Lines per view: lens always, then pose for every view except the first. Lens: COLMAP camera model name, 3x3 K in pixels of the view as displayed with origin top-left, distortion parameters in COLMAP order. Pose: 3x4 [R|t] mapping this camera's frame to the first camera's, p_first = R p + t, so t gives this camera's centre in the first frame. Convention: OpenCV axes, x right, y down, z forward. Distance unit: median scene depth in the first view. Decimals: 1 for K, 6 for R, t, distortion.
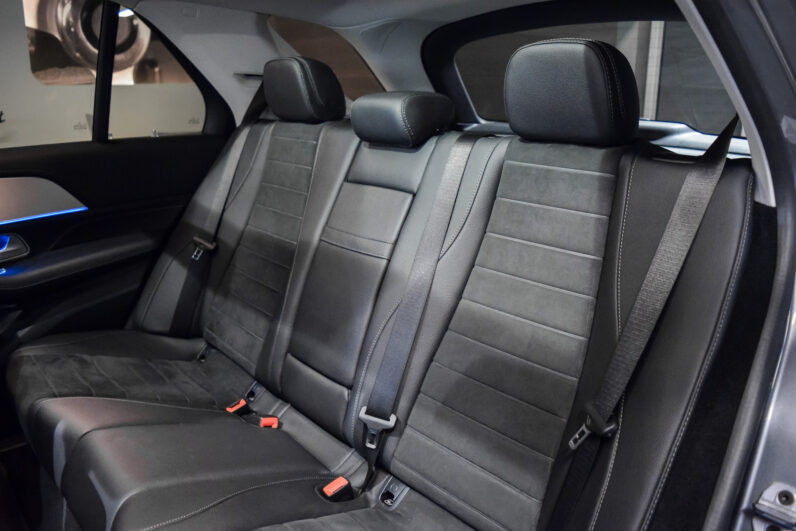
lens RADIAL K [[615.6, 0, 393.4], [0, 615.6, 263.9], [0, 0, 1]] dist [-0.080927, 0.004196]
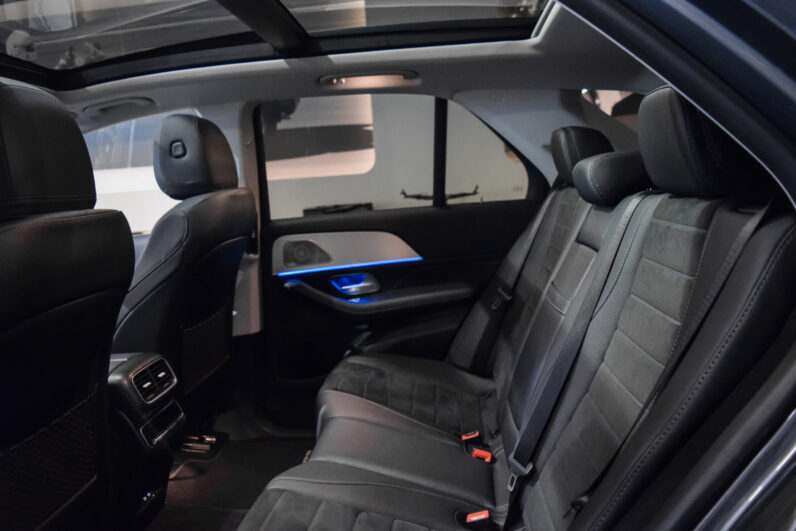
lens RADIAL K [[615.6, 0, 401.3], [0, 615.6, 258.9], [0, 0, 1]] dist [-0.080927, 0.004196]
pose [[0.710854, 0.042325, -0.702065, 0.366268], [-0.129565, 0.988985, -0.071565, 0.006317], [0.691303, 0.141835, 0.708508, 0.057007]]
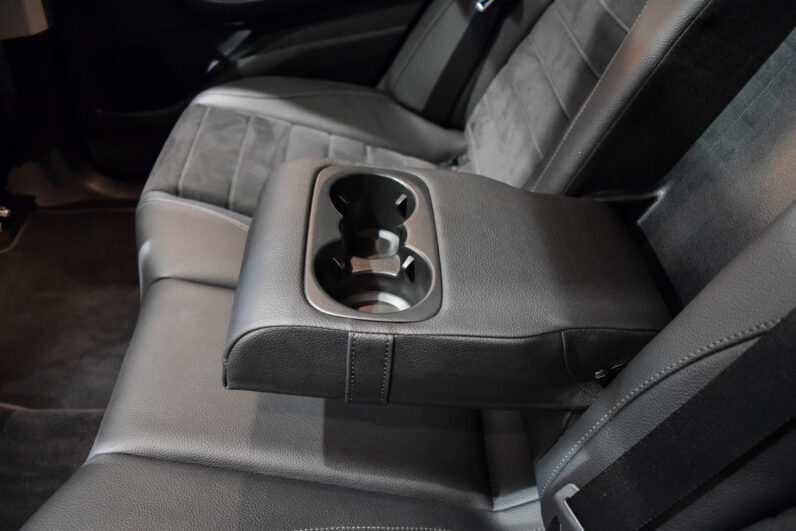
lens RADIAL K [[615.6, 0, 397.9], [0, 615.6, 267.2], [0, 0, 1]] dist [-0.080927, 0.004196]
pose [[0.786152, 0.419533, -0.453825, -0.010458], [-0.178015, 0.856896, 0.483776, -0.066132], [0.591841, -0.299533, 0.748334, 0.444375]]
